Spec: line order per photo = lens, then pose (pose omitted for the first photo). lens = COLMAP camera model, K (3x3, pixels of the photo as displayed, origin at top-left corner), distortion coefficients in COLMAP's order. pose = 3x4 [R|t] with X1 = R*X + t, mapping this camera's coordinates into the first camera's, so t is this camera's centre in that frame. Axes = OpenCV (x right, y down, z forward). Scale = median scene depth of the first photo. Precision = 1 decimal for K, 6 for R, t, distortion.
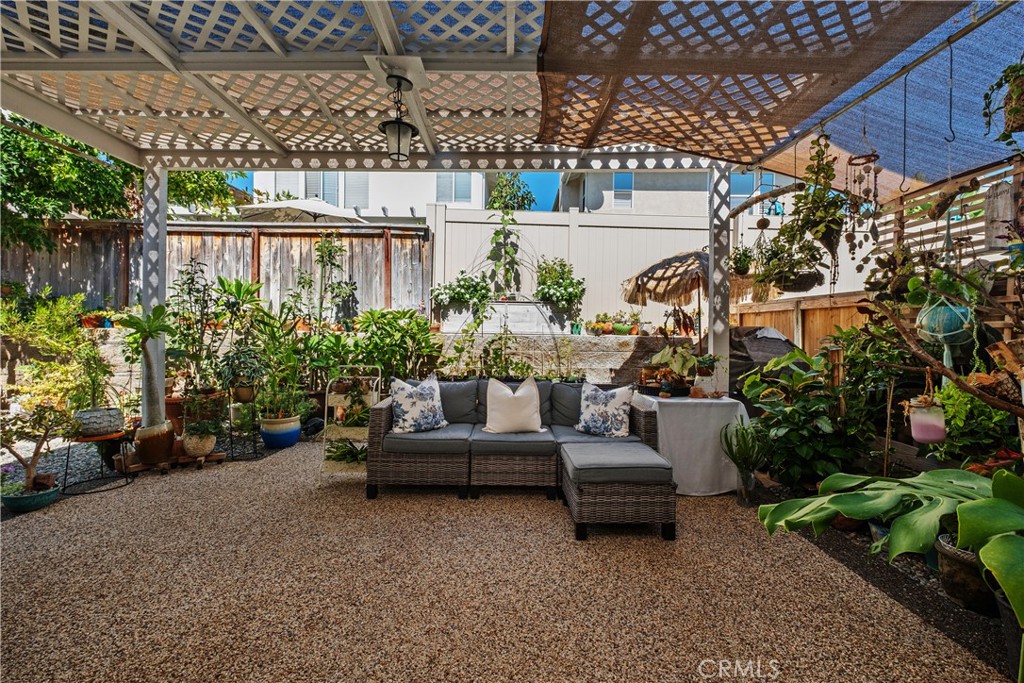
lens RADIAL K [[441.9, 0, 512.1], [0, 441.9, 334.2], [0, 0, 1]] dist [-0.000797, -0.000143]
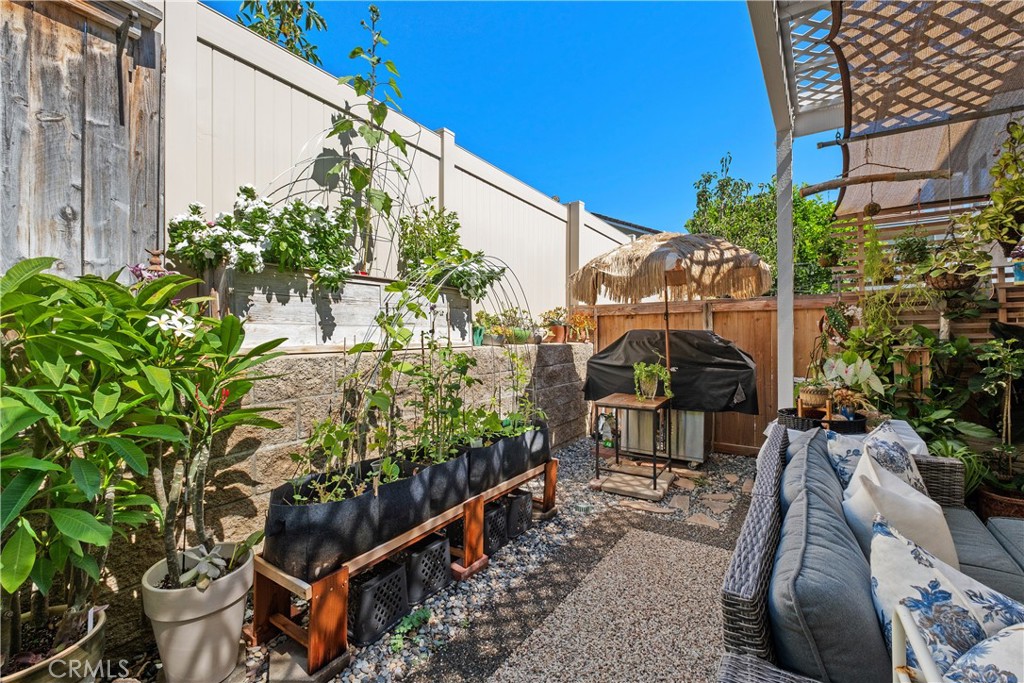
lens RADIAL K [[441.9, 0, 512.1], [0, 441.9, 334.2], [0, 0, 1]] dist [-0.000797, -0.000143]
pose [[0.565859, -0.016206, 0.824343, -0.307030], [0.025526, 0.999672, 0.002131, -0.014794], [-0.824107, 0.019836, 0.566087, 0.615058]]
